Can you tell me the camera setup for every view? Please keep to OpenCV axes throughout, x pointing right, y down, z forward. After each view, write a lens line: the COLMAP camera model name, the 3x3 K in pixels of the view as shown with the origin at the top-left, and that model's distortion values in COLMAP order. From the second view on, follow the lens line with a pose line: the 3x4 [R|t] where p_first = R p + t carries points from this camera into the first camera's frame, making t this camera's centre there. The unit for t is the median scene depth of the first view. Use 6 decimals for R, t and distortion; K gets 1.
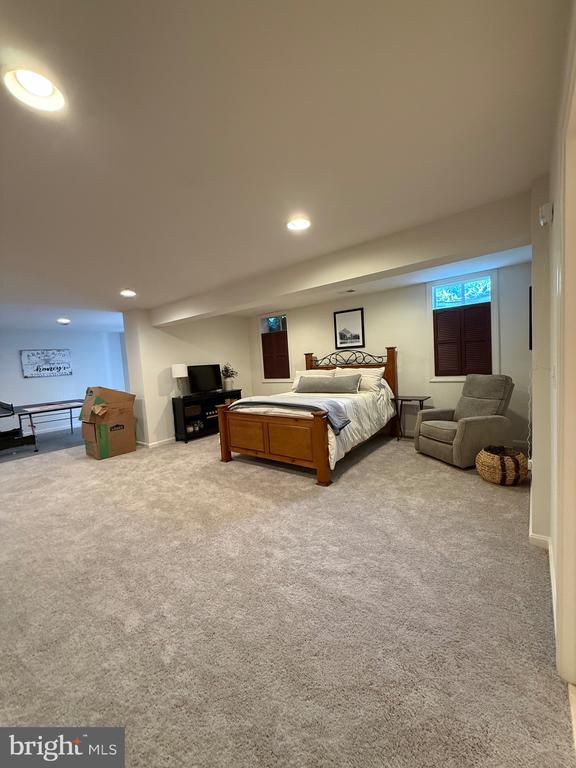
lens RADIAL K [[306.8, 0, 287.0], [0, 306.8, 381.8], [0, 0, 1]] dist [0.002939, 0.000367]
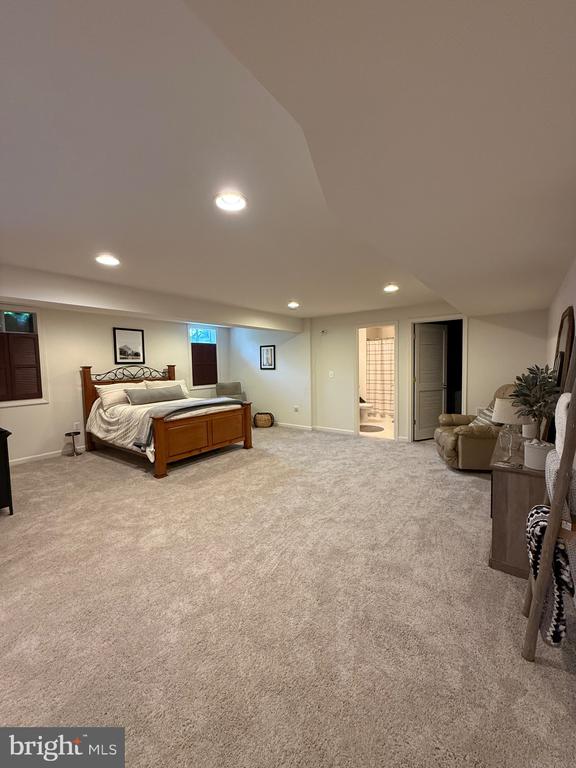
lens RADIAL K [[306.8, 0, 285.6], [0, 306.8, 383.5], [0, 0, 1]] dist [0.002939, 0.000367]
pose [[-0.018006, 0.001440, 0.999837, -0.917487], [0.094797, 0.995497, 0.000274, 0.011144], [-0.995334, 0.094787, -0.018061, 0.501105]]
